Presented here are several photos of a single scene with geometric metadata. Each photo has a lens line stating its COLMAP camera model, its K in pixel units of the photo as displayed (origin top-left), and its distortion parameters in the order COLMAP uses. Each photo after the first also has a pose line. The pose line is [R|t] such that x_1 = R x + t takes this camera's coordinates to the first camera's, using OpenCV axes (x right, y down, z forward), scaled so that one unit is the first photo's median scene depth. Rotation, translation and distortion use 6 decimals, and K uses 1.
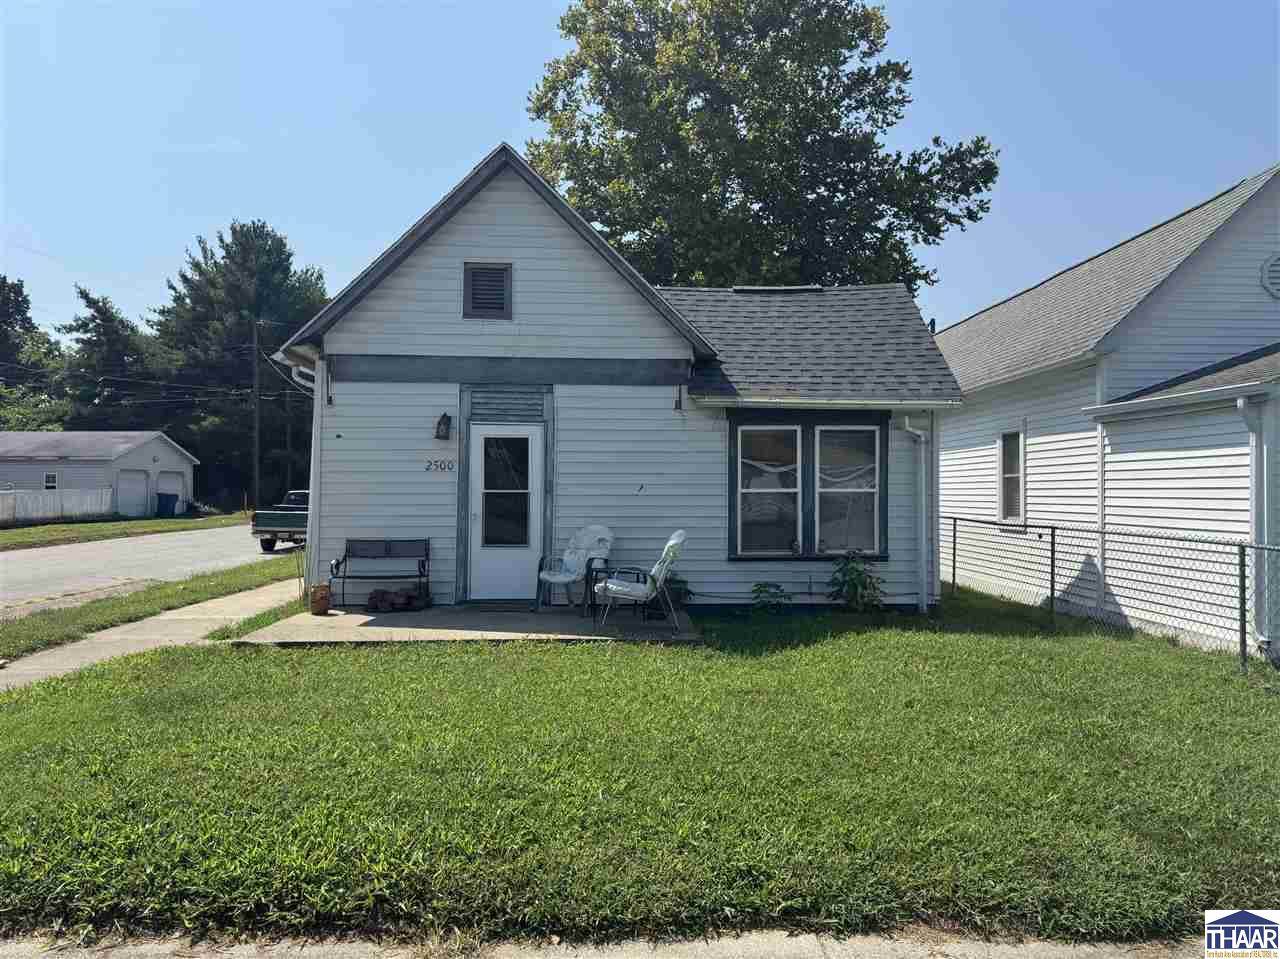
lens RADIAL K [[897.7, 0, 640.0], [0, 897.7, 479.5], [0, 0, 1]] dist [0.133643, -0.188424]
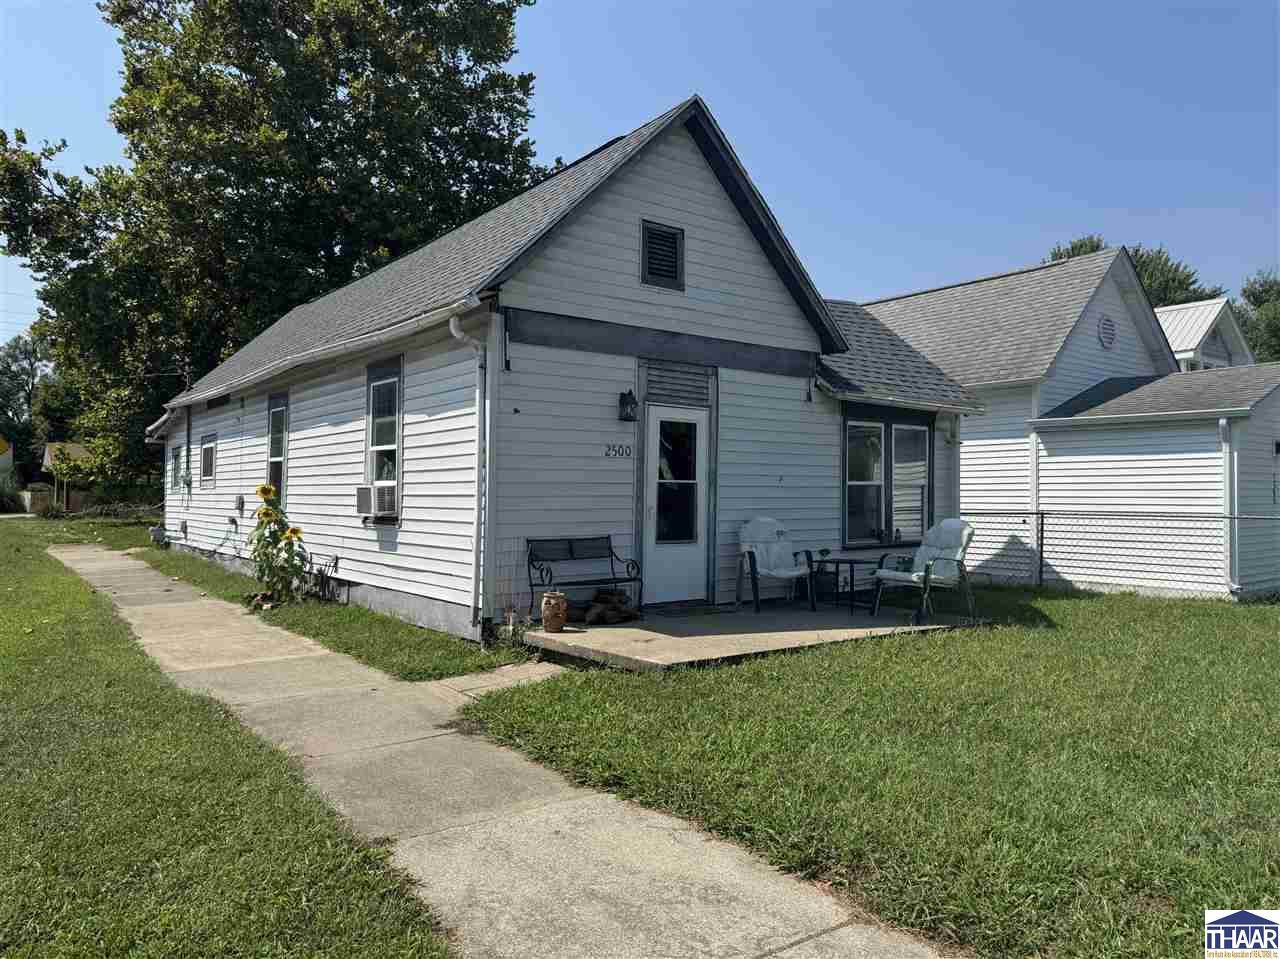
lens RADIAL K [[897.0, 0, 651.3], [0, 897.0, 478.8], [0, 0, 1]] dist [0.154019, -0.241660]
pose [[0.809512, 0.010212, 0.587015, -0.696981], [-0.007028, 0.999946, -0.007705, 0.017559], [-0.587062, 0.002112, 0.809539, 0.287880]]
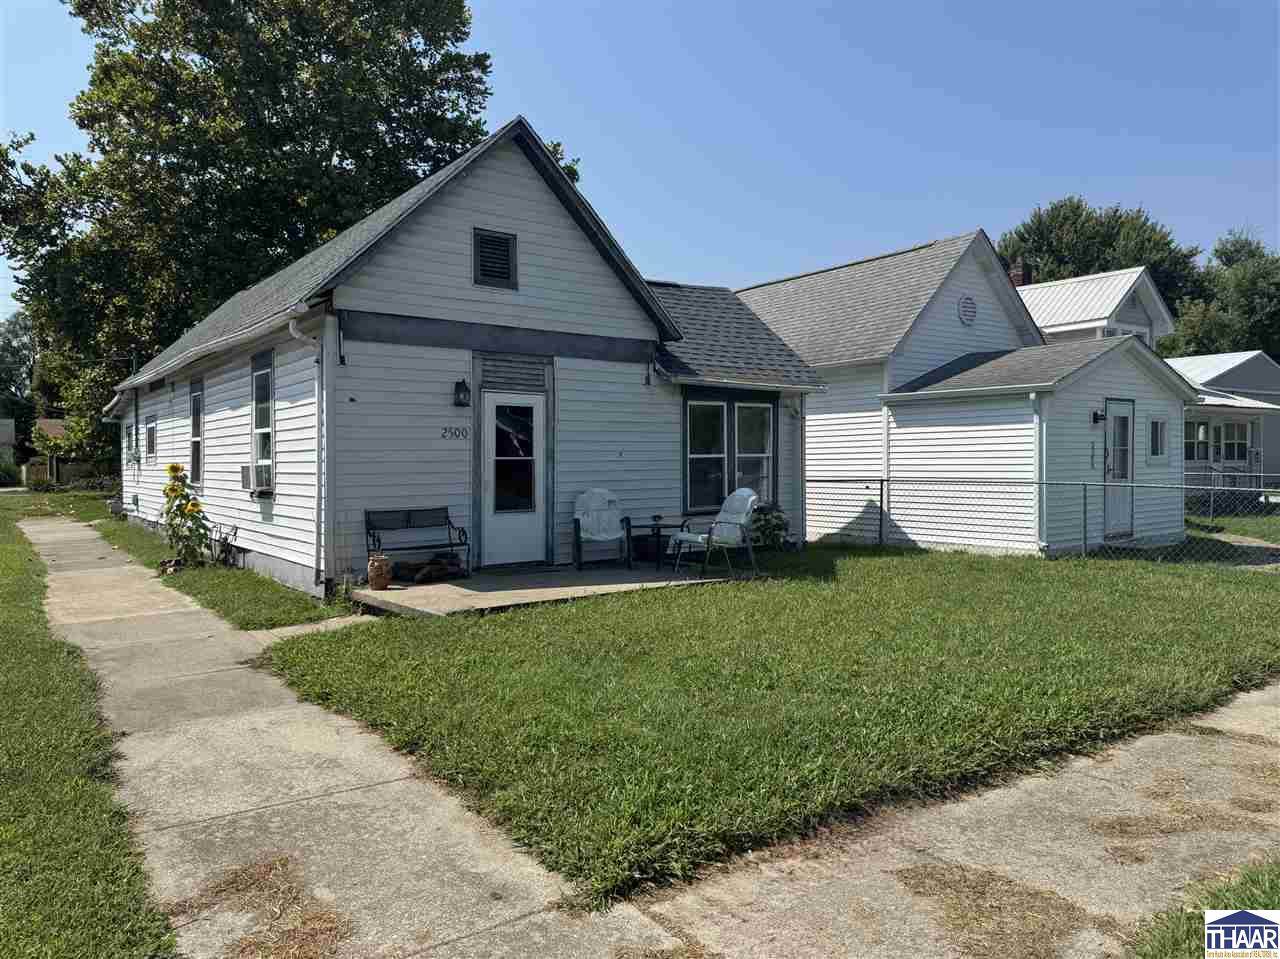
lens RADIAL K [[897.7, 0, 640.0], [0, 897.7, 479.5], [0, 0, 1]] dist [0.133643, -0.188424]
pose [[0.821389, -0.021977, 0.569945, -0.616670], [0.005229, 0.999506, 0.031006, 0.006258], [-0.570345, -0.022488, 0.821098, 0.074317]]
